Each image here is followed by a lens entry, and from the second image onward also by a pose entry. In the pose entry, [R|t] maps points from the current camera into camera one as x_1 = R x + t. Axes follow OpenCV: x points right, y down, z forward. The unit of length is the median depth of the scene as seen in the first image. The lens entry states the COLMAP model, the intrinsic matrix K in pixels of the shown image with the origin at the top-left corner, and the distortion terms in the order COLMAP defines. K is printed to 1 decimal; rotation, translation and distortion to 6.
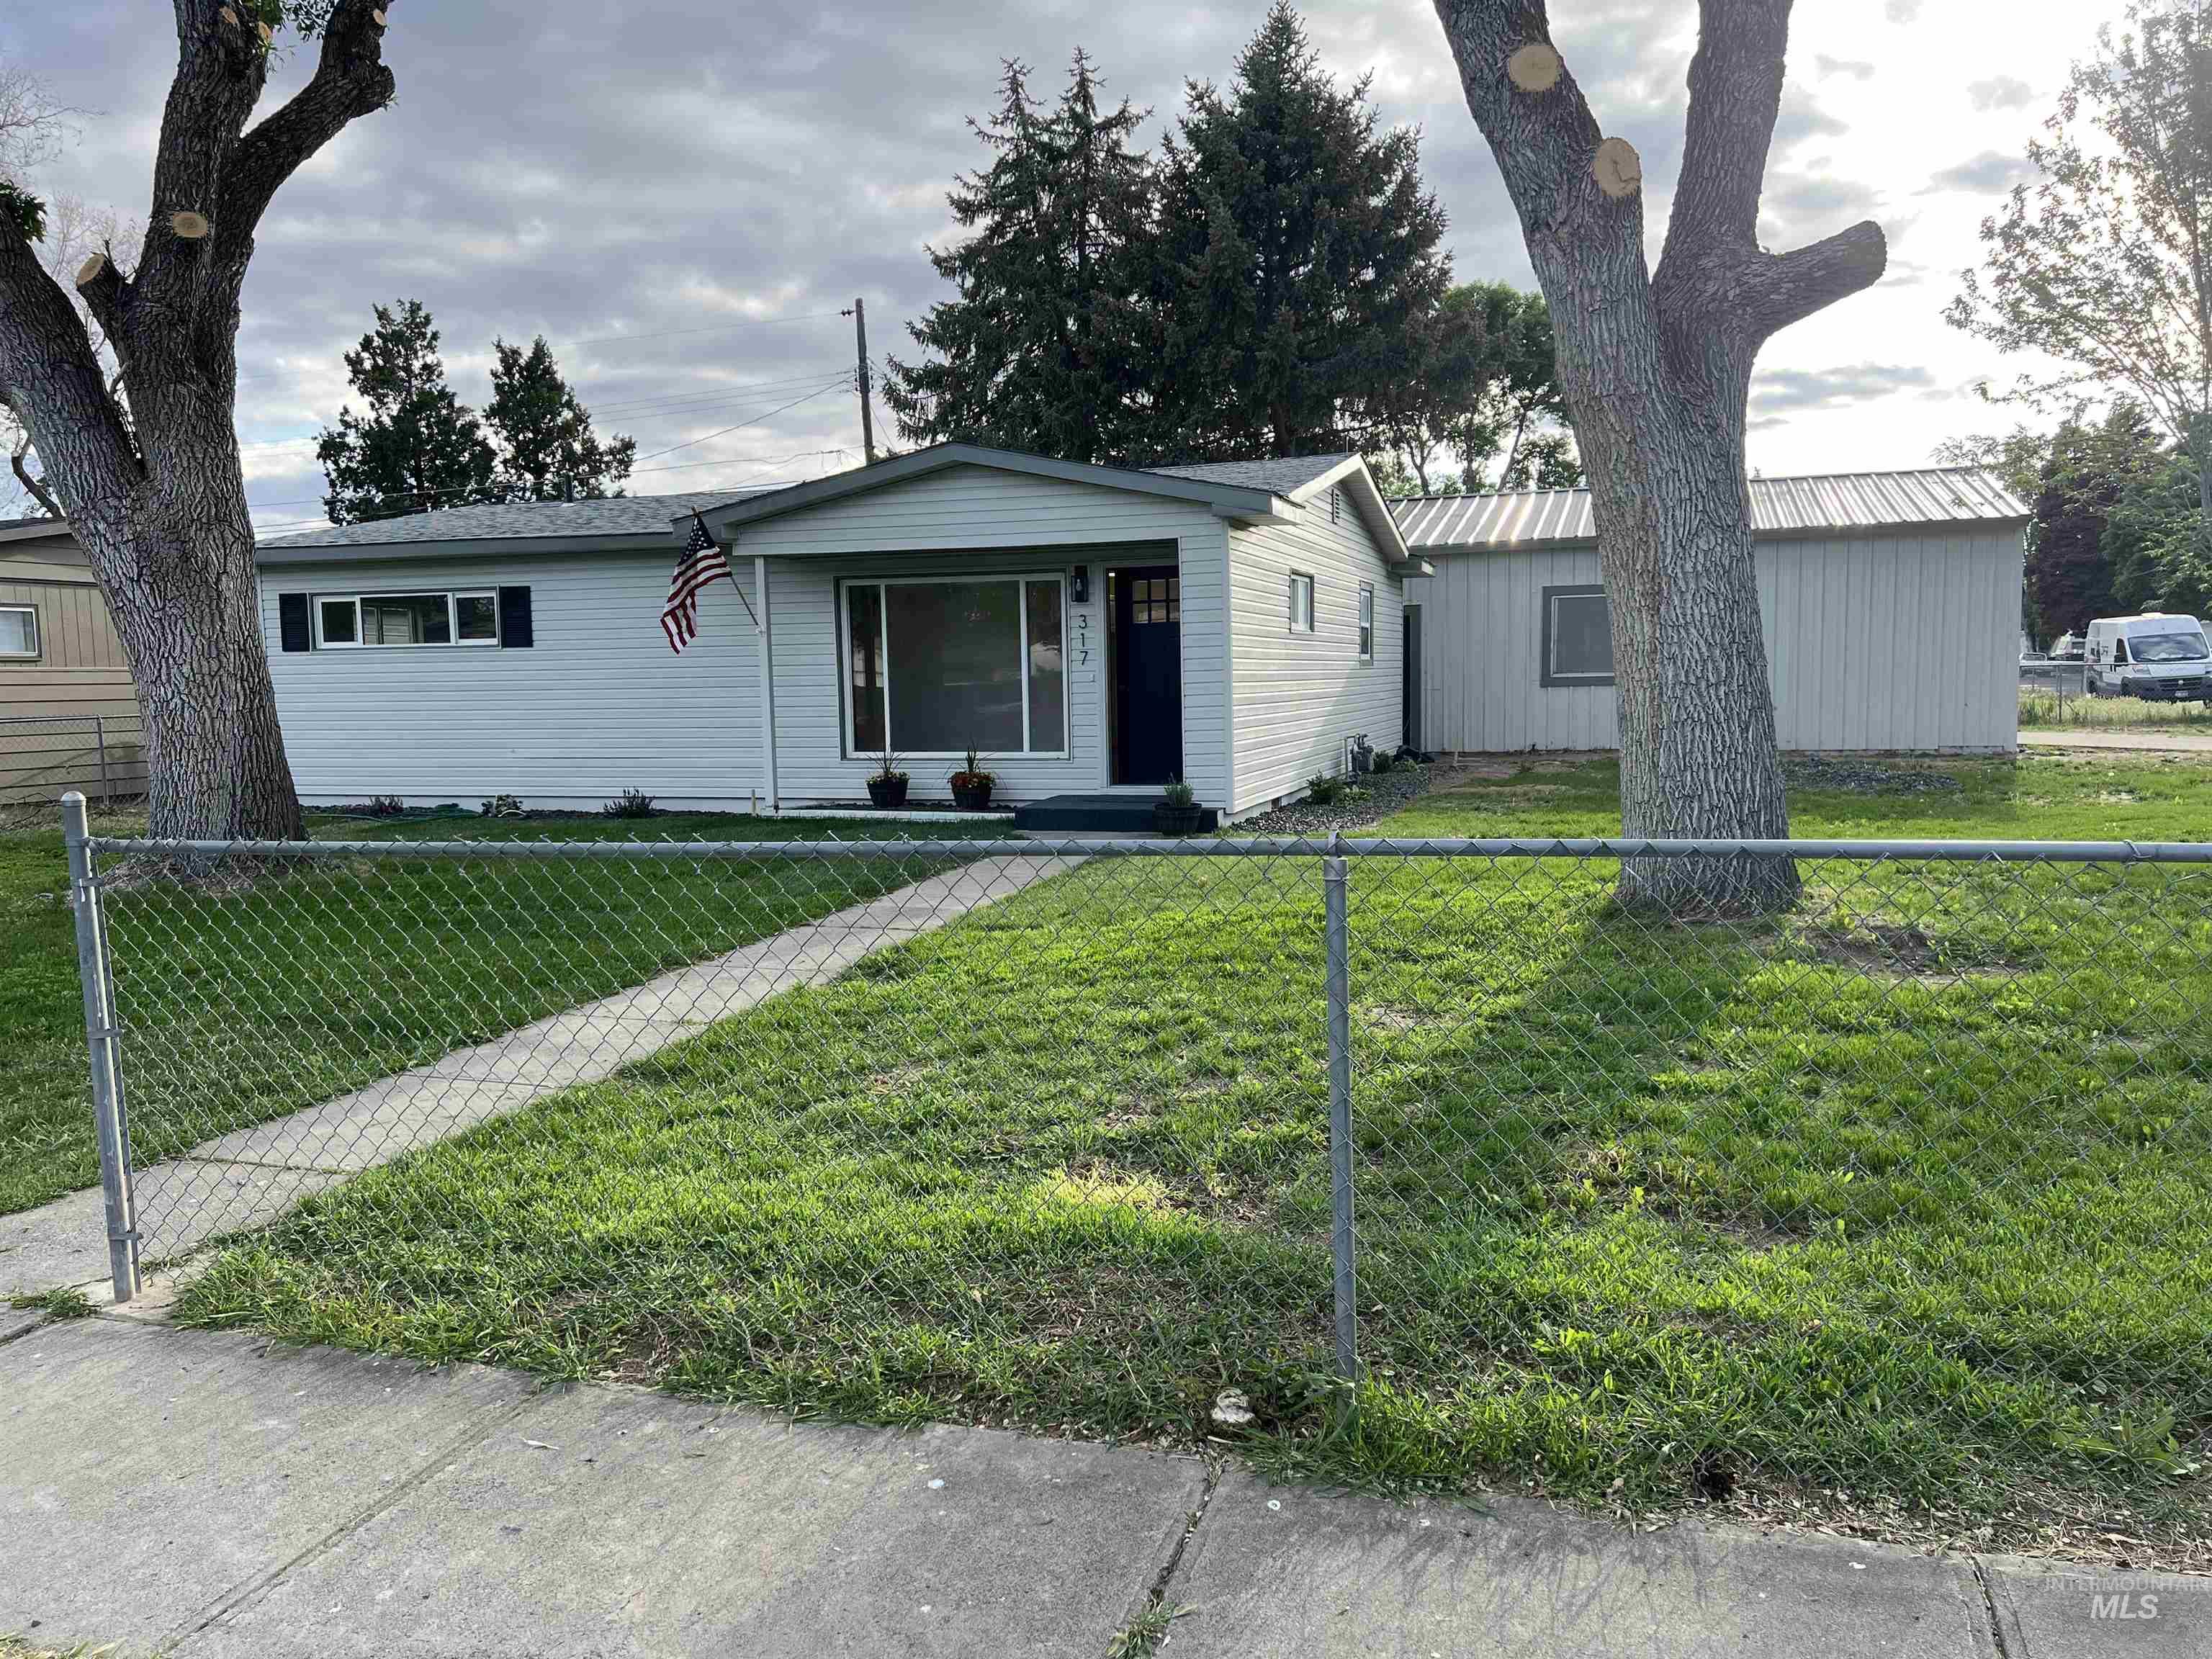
lens RADIAL K [[1676.0, 0, 1106.0], [0, 1676.0, 829.5], [0, 0, 1]] dist [0.079746, -0.120250]
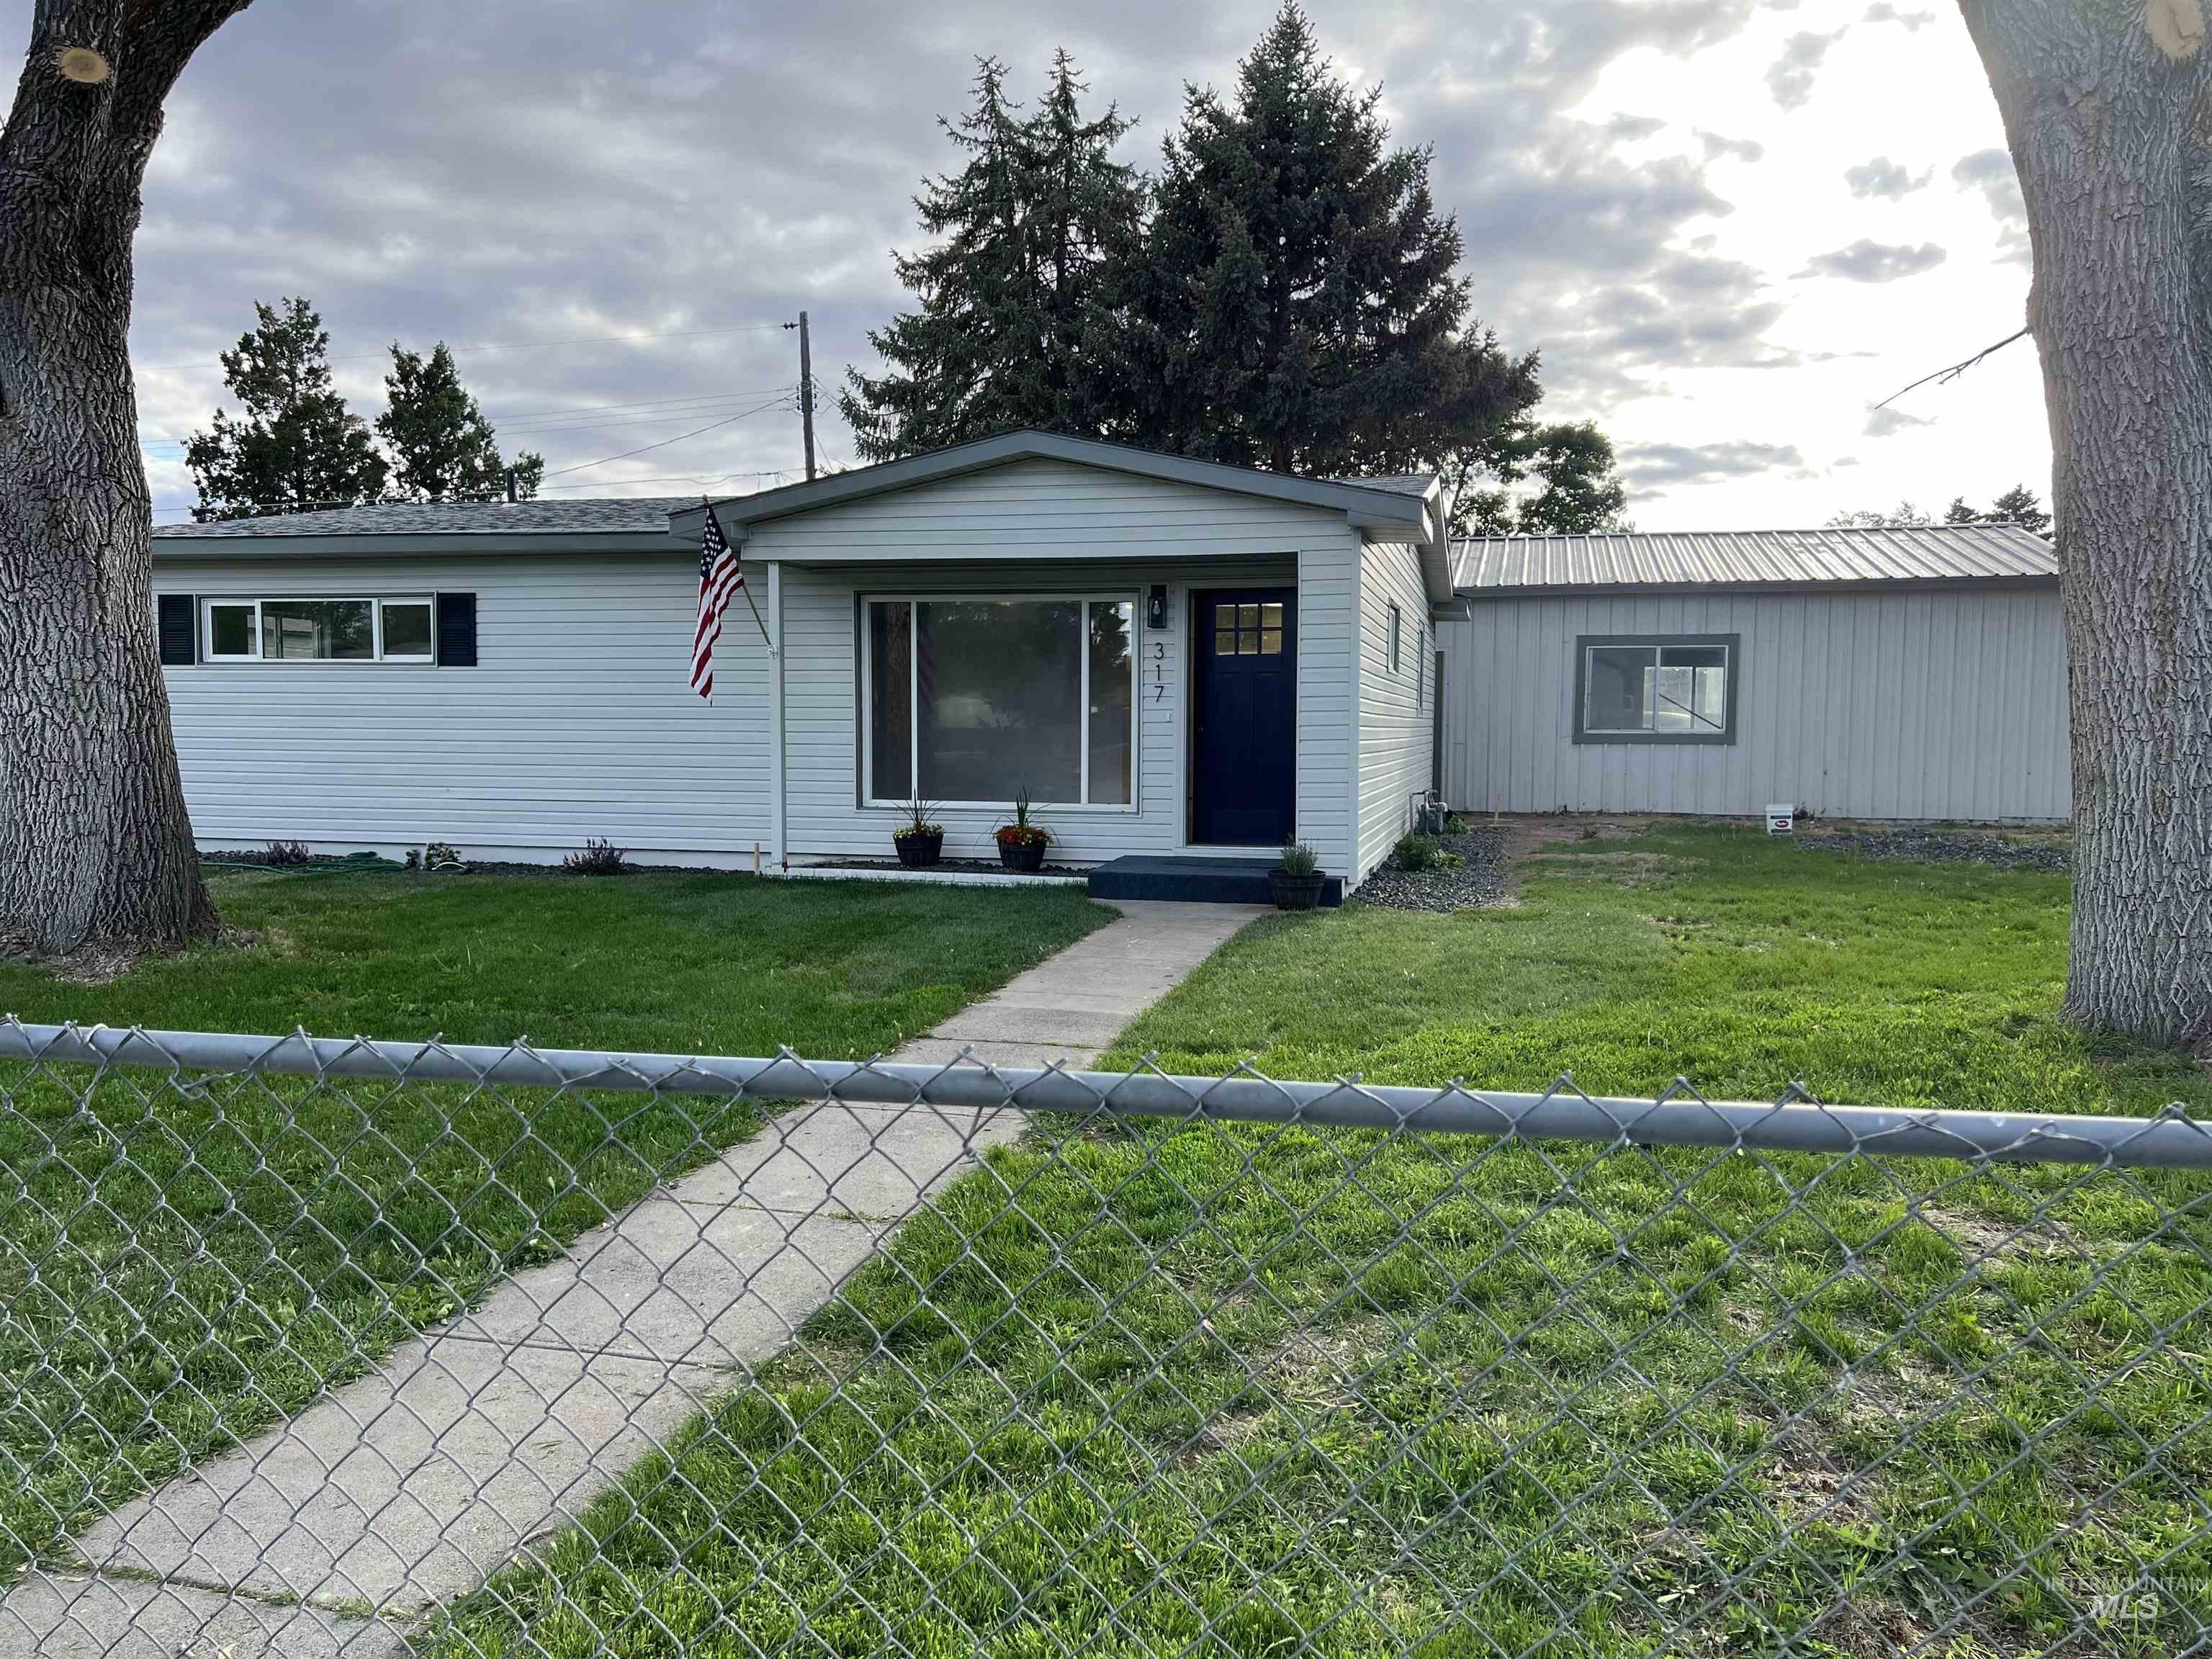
lens RADIAL K [[1644.8, 0, 1106.0], [0, 1644.8, 829.5], [0, 0, 1]] dist [0.081308, -0.102113]
pose [[0.996530, 0.019375, 0.080949, -0.070363], [-0.017007, 0.999410, -0.029845, -0.006069], [-0.081479, 0.028365, 0.996271, 0.119288]]
